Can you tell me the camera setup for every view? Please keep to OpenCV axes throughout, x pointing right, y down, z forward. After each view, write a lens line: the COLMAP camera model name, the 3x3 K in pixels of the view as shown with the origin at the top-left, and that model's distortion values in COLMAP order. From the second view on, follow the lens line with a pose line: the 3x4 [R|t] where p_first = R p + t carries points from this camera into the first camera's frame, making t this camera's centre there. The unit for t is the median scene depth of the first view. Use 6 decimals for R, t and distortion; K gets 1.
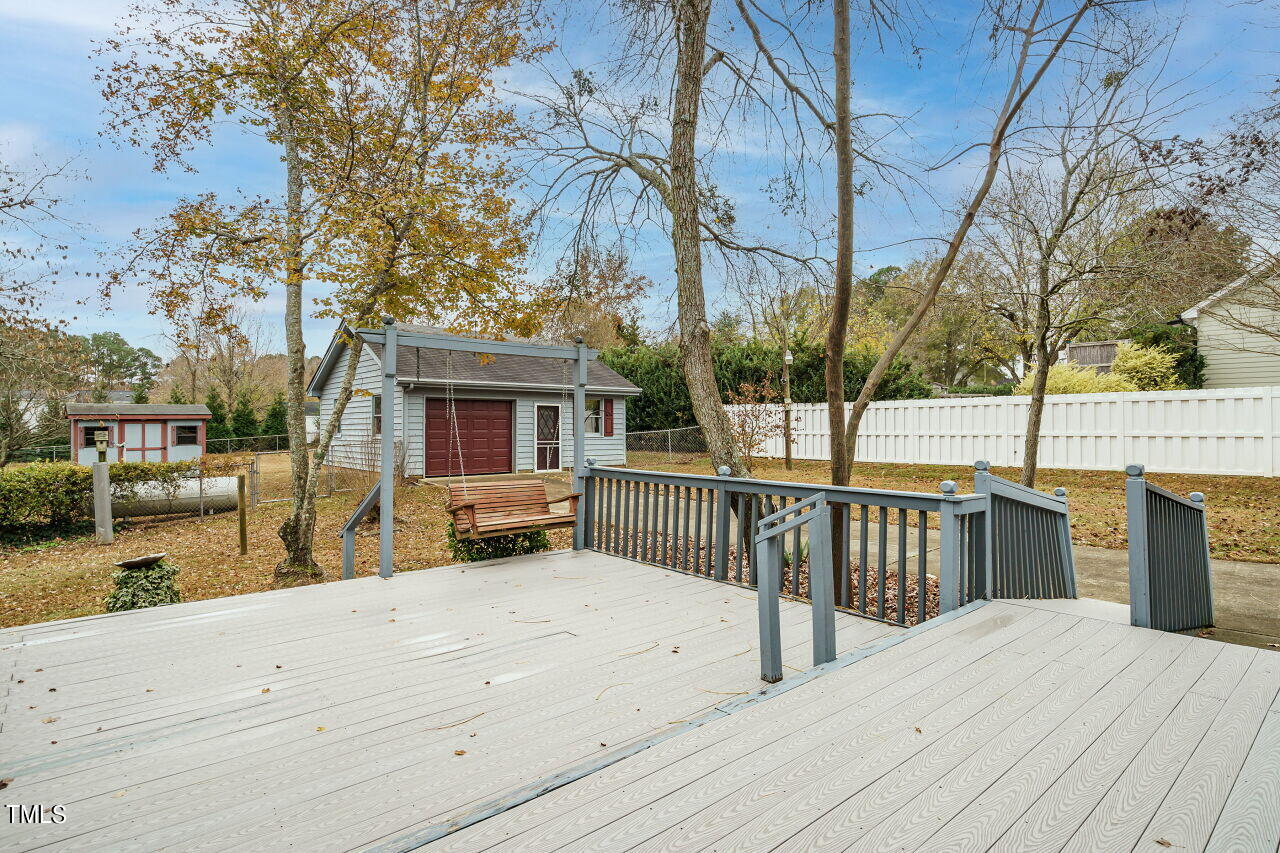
lens RADIAL K [[651.2, 0, 638.7], [0, 651.2, 423.5], [0, 0, 1]] dist [0.004311, 0.000851]
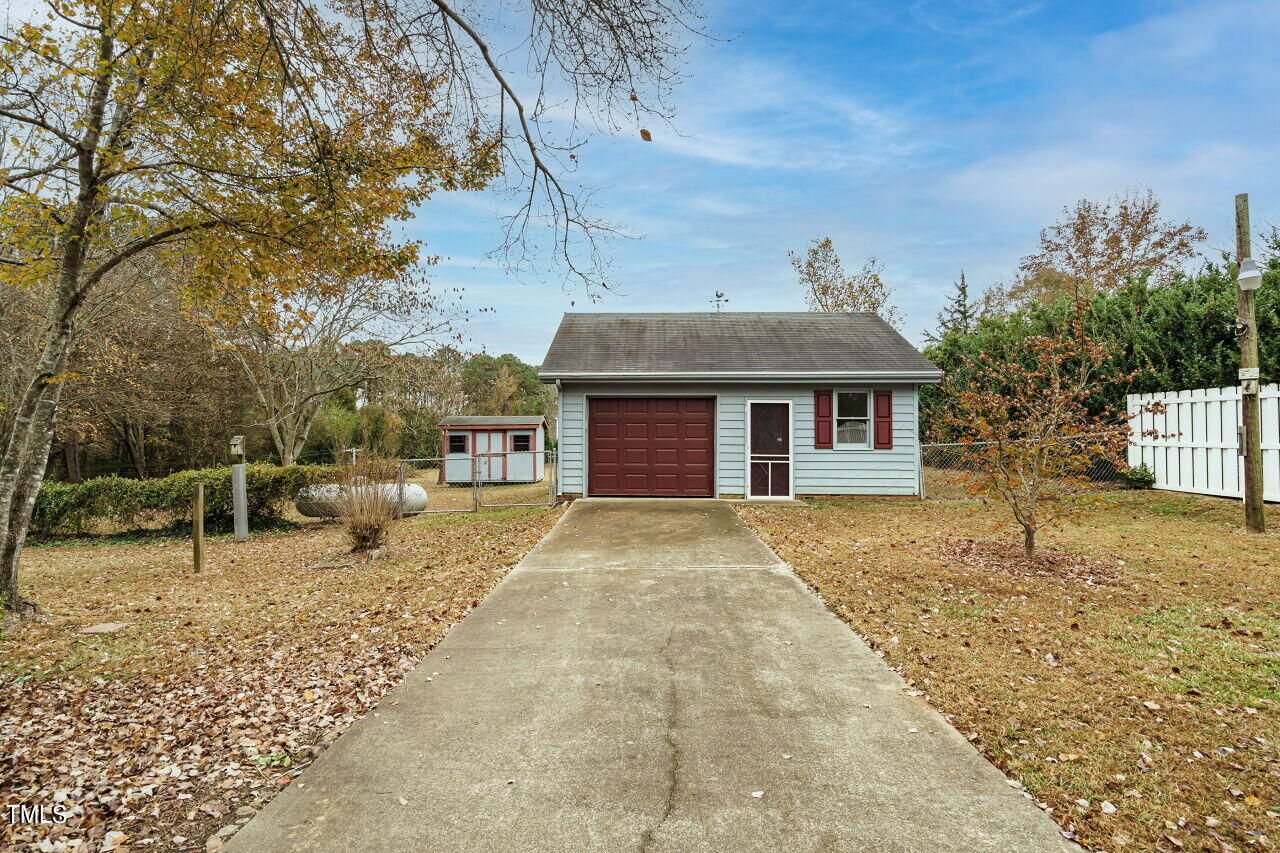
lens RADIAL K [[651.2, 0, 637.1], [0, 651.2, 428.1], [0, 0, 1]] dist [0.004311, 0.000851]
pose [[0.736652, -0.009227, -0.676209, 0.215647], [0.000009, 0.999907, -0.013634, 0.008020], [0.676272, 0.010037, 0.736584, 0.379808]]
